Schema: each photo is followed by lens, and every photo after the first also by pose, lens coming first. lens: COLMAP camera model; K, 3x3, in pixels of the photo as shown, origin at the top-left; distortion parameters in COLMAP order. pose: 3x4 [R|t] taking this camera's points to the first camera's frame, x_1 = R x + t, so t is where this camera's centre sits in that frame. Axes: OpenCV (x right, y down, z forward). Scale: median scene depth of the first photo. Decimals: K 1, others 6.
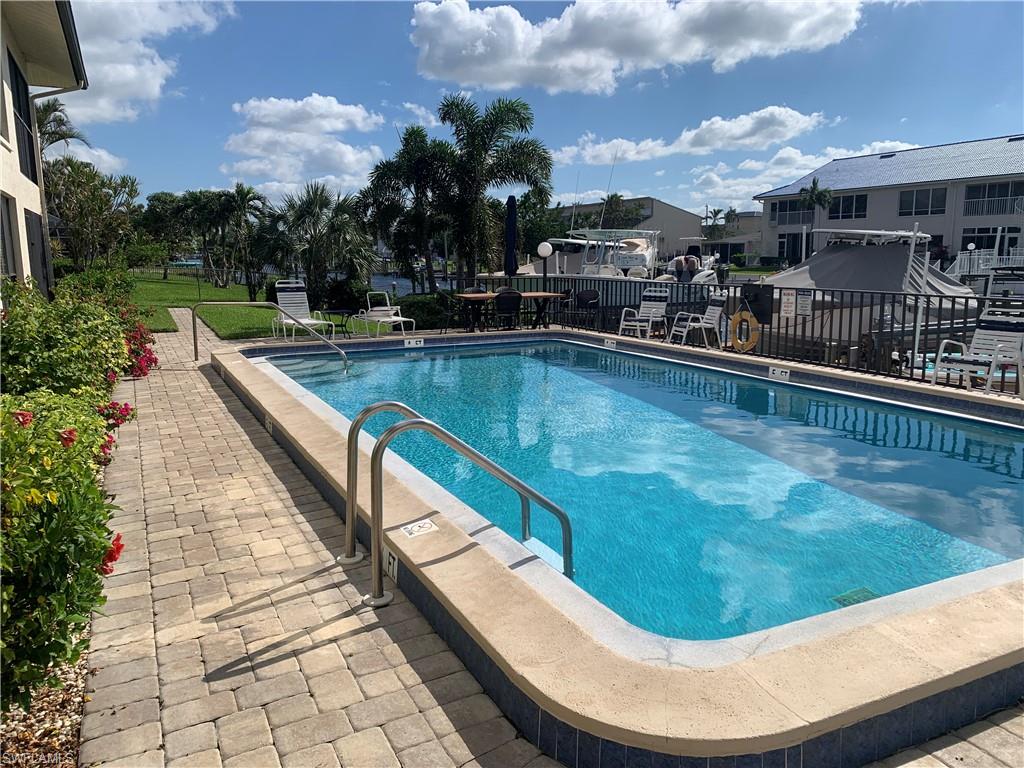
lens RADIAL K [[772.2, 0, 512.0], [0, 772.2, 384.0], [0, 0, 1]] dist [-0.059358, -0.000153]
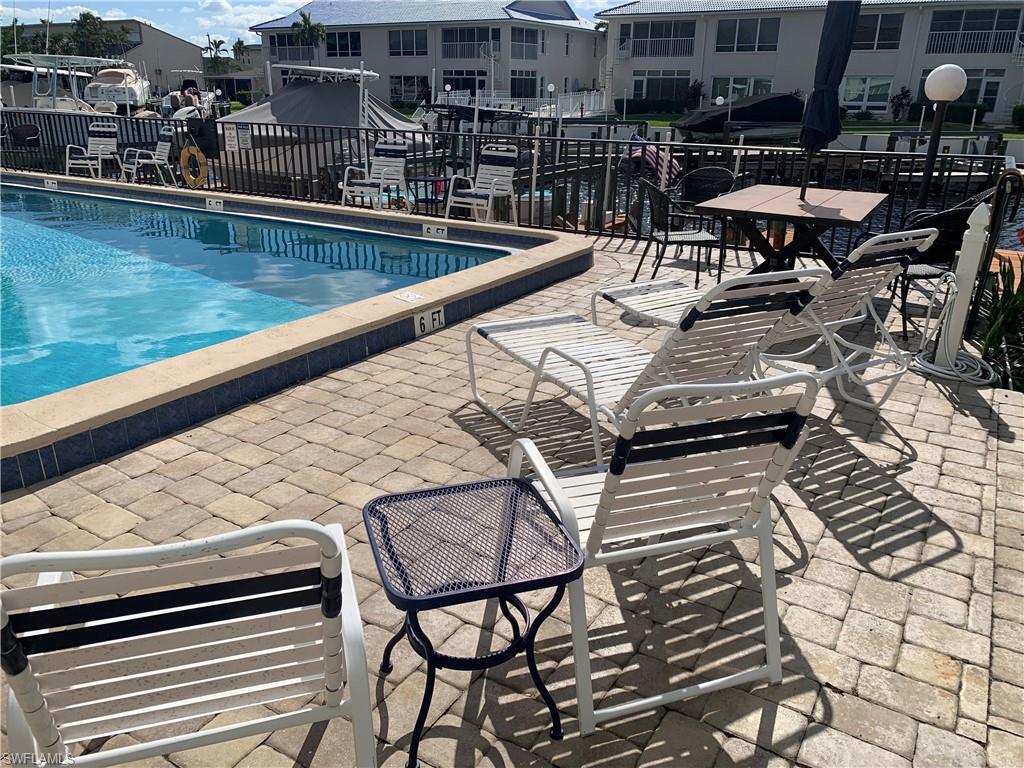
lens RADIAL K [[753.9, 0, 512.0], [0, 753.9, 384.0], [0, 0, 1]] dist [0.018785, -0.006478]
pose [[0.837631, -0.171733, 0.518539, 0.066689], [0.065508, 0.974024, 0.216763, 0.019003], [-0.542294, -0.147599, 0.827122, -0.094736]]
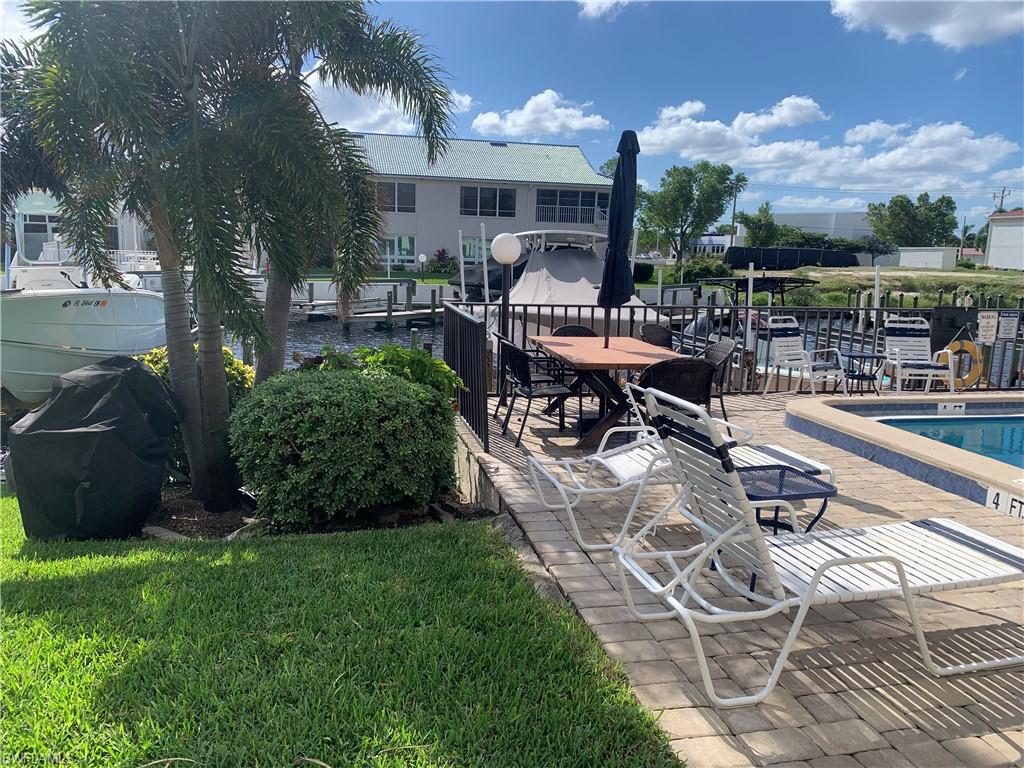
lens RADIAL K [[794.9, 0, 512.0], [0, 794.9, 384.0], [0, 0, 1]] dist [-0.000872, 0.001443]
pose [[0.223323, -0.133852, 0.965511, -0.565325], [0.130534, 0.985712, 0.106460, -0.182652], [-0.965965, 0.102257, 0.237604, 1.148575]]
